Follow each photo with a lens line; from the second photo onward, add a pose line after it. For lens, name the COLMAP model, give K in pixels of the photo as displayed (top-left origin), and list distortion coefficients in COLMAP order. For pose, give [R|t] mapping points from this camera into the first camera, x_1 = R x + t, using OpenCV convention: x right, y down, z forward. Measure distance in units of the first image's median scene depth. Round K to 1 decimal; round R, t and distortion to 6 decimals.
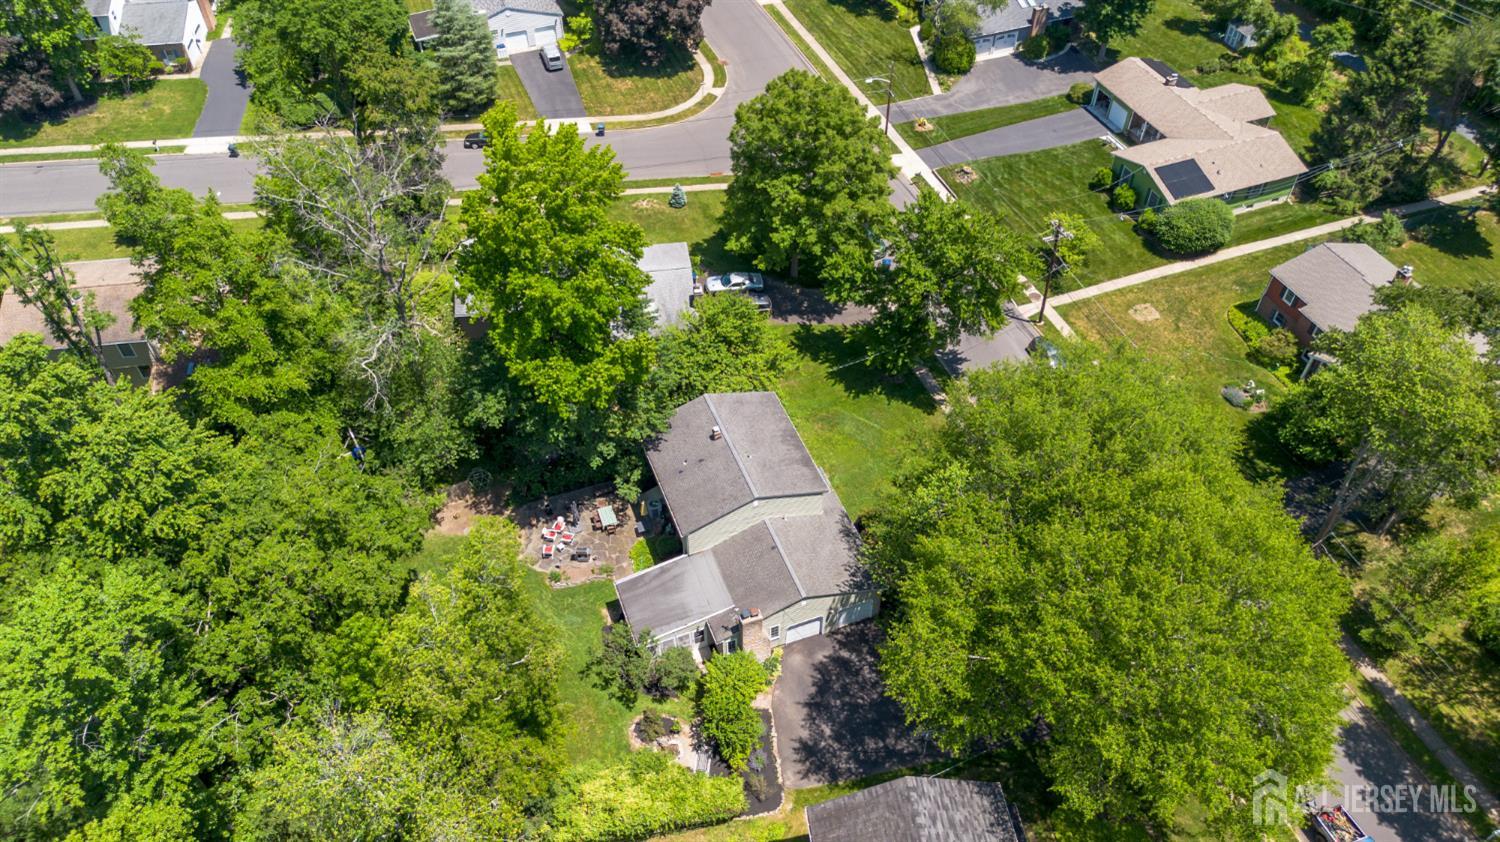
lens RADIAL K [[1069.4, 0, 750.0], [0, 1069.4, 421.0], [0, 0, 1]] dist [0.084304, -0.091989]
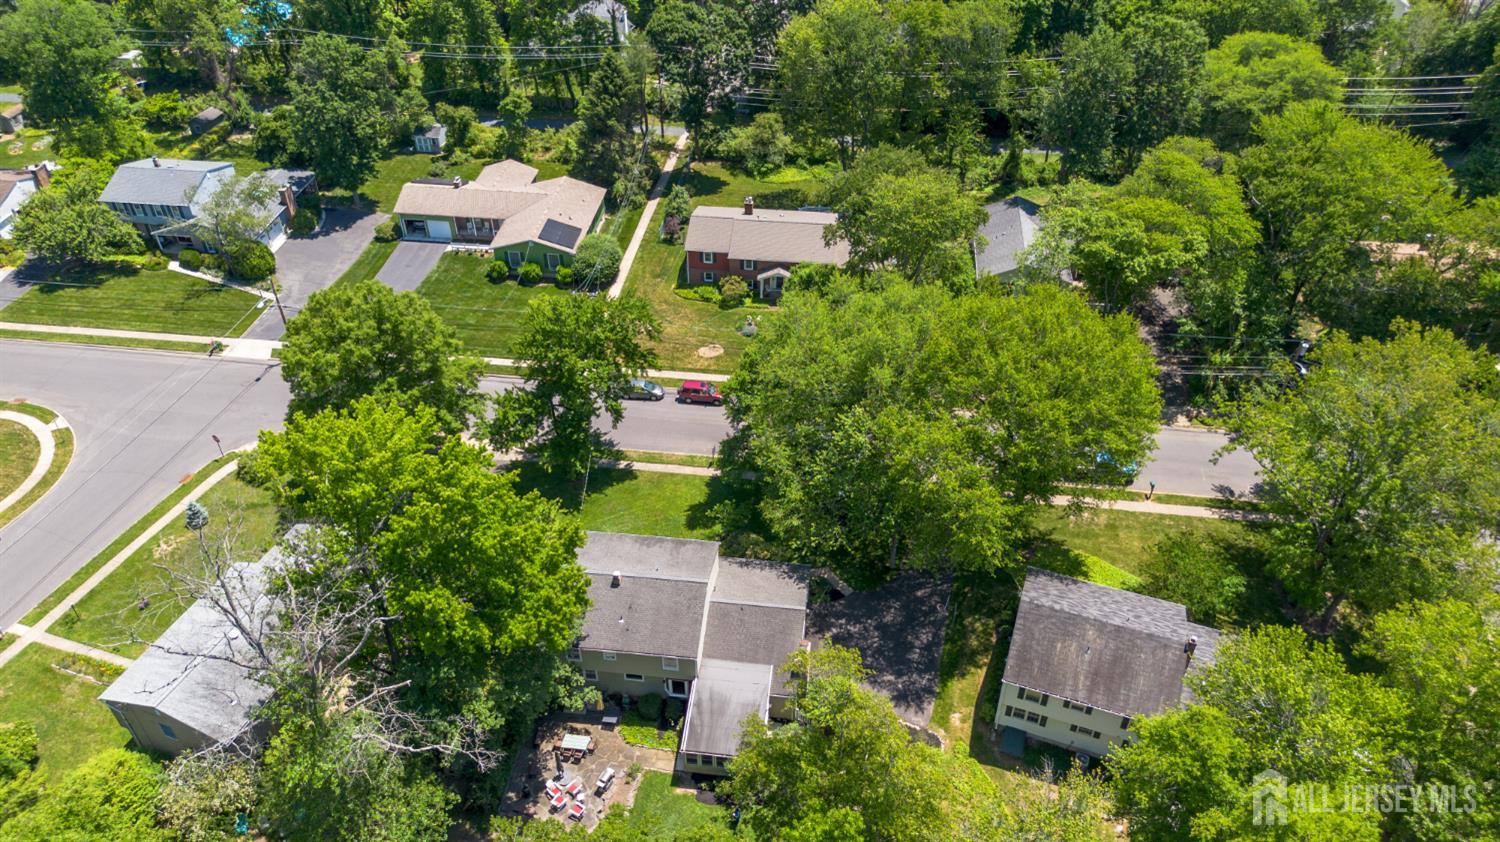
lens RADIAL K [[1069.4, 0, 750.0], [0, 1069.4, 421.0], [0, 0, 1]] dist [0.084304, -0.091989]
pose [[0.467038, -0.554302, 0.688930, -0.407760], [0.640243, 0.749374, 0.168902, -0.131794], [-0.609889, 0.362199, 0.704874, 0.120651]]
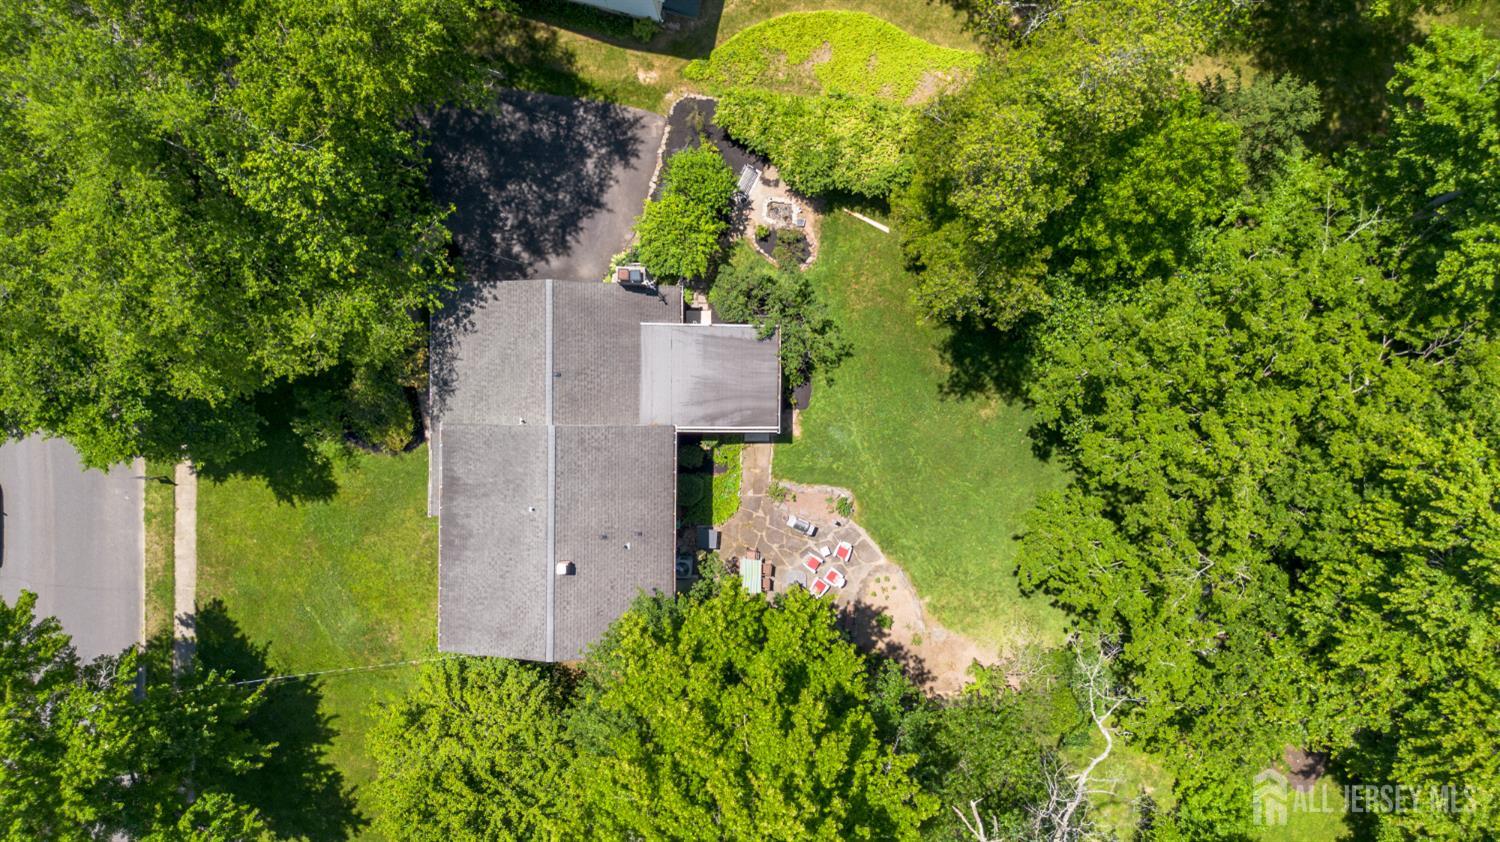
lens RADIAL K [[1069.4, 0, 750.0], [0, 1069.4, 421.0], [0, 0, 1]] dist [0.084304, -0.091989]
pose [[-0.931018, -0.364777, 0.012015, -0.077953], [0.277854, -0.687050, 0.671386, -0.229990], [-0.236651, 0.628411, 0.741010, 0.315170]]
